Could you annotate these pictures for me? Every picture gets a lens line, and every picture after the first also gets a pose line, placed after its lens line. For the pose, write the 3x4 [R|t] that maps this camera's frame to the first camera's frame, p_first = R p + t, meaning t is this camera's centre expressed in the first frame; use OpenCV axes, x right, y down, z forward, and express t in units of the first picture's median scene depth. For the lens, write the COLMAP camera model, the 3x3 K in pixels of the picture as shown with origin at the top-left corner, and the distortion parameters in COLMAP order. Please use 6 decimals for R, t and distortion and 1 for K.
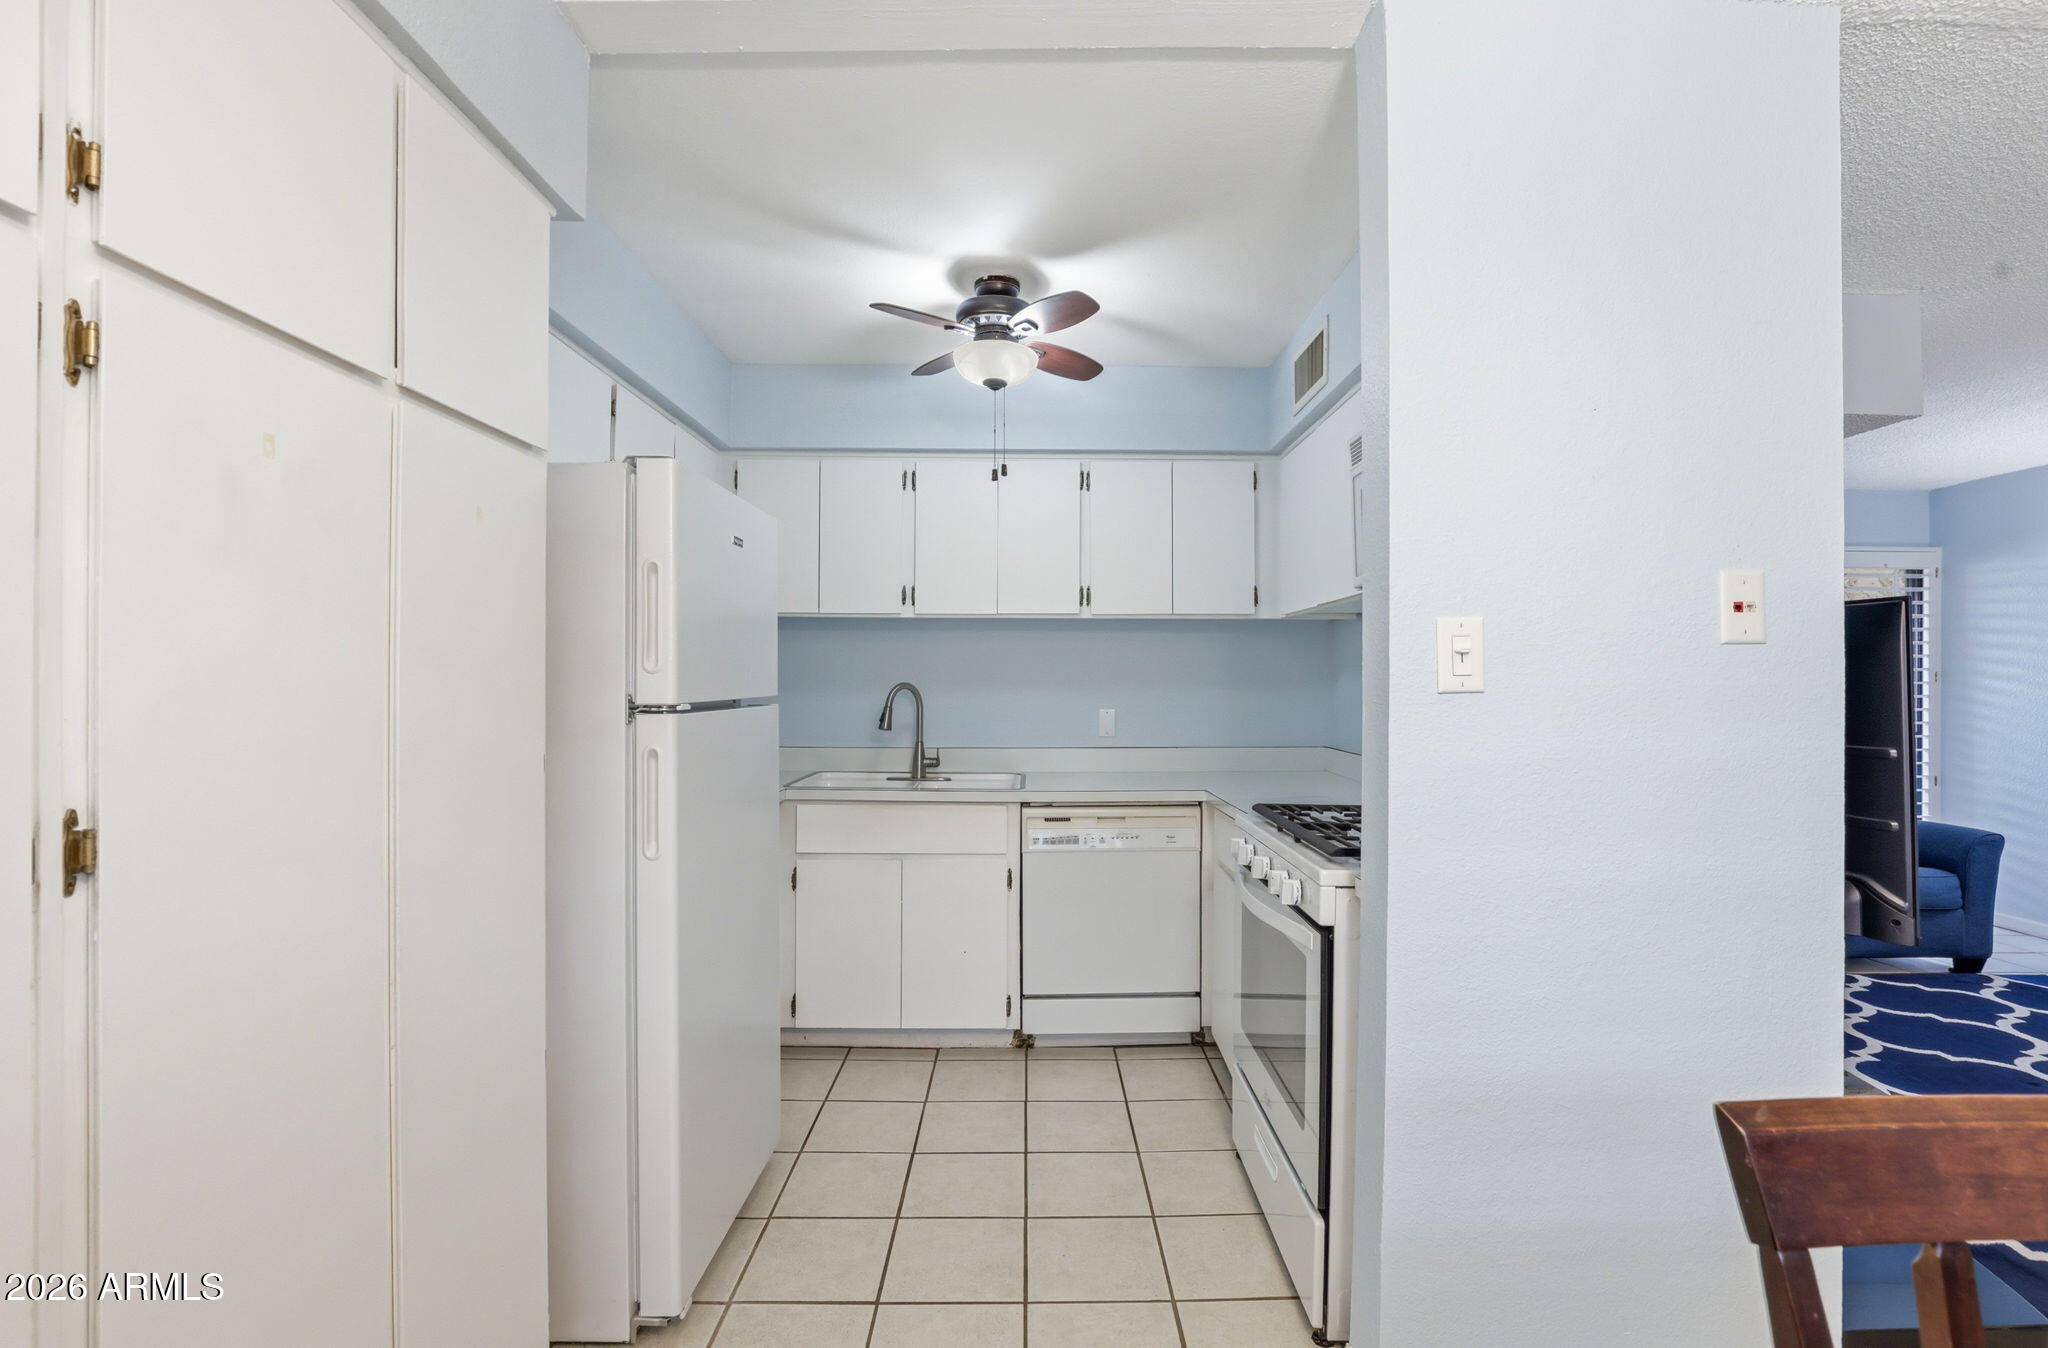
lens RADIAL K [[926.3, 0, 1041.7], [0, 926.3, 674.8], [0, 0, 1]] dist [-0.015939, 0.000840]
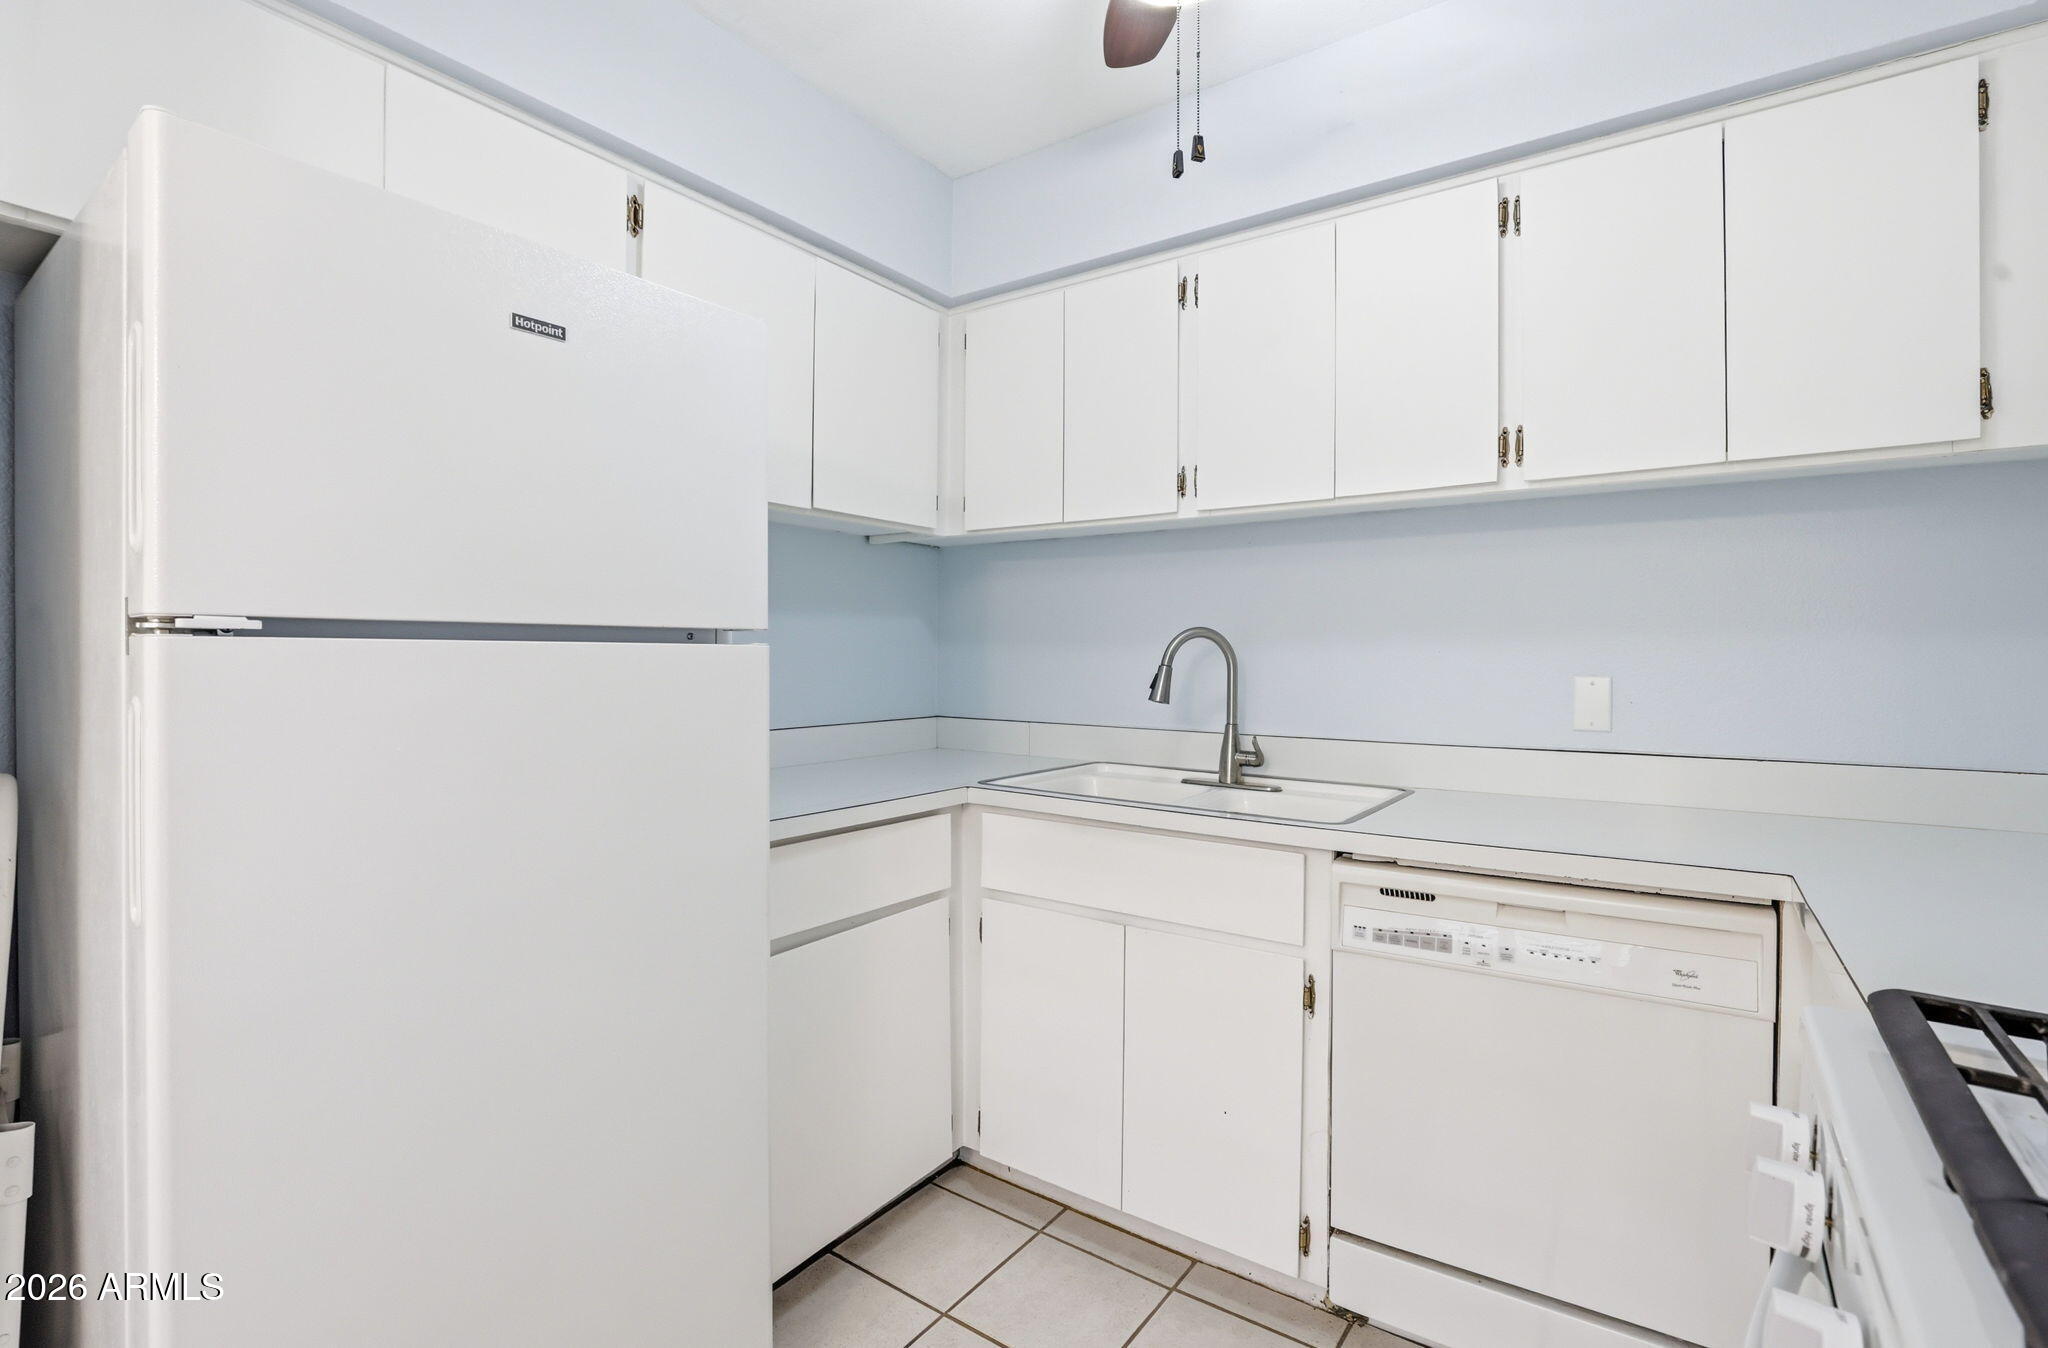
lens RADIAL K [[947.3, 0, 1021.1], [0, 947.3, 653.2], [0, 0, 1]] dist [-0.014637, 0.000696]
pose [[0.807920, 0.002163, -0.589288, 0.146536], [-0.001126, 0.999997, 0.002126, 0.028086], [0.589290, -0.001054, 0.807921, 0.478860]]
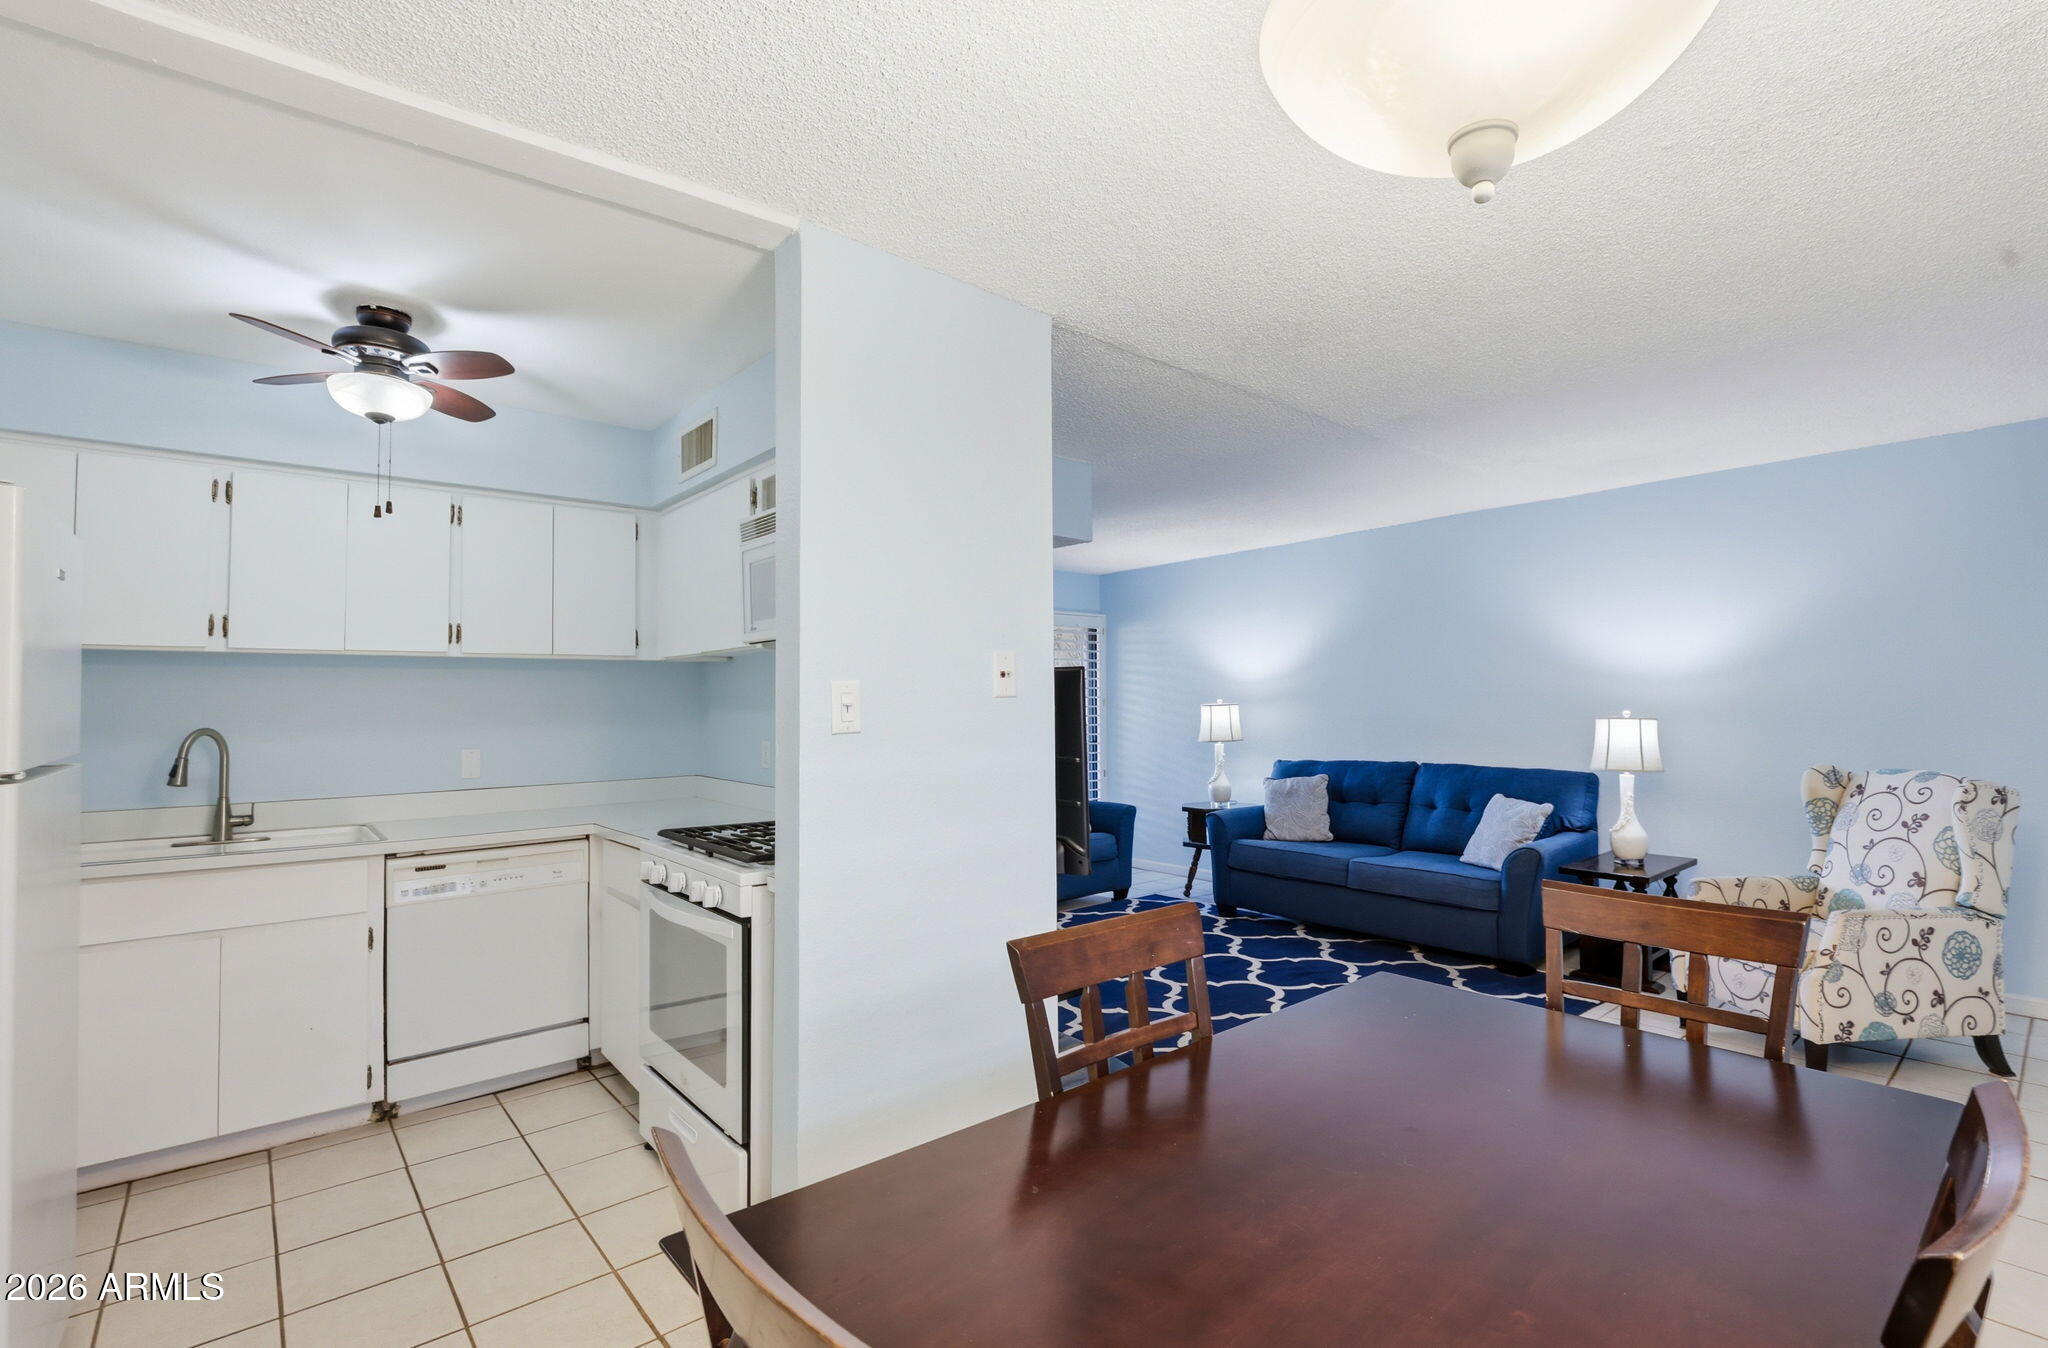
lens RADIAL K [[943.0, 0, 1027.1], [0, 943.0, 667.4], [0, 0, 1]] dist [-0.017544, 0.000593]
pose [[0.771732, 0.012229, 0.635831, -0.125054], [0.007629, 0.999565, -0.028484, -0.019066], [-0.635902, 0.026833, 0.771303, -0.145803]]
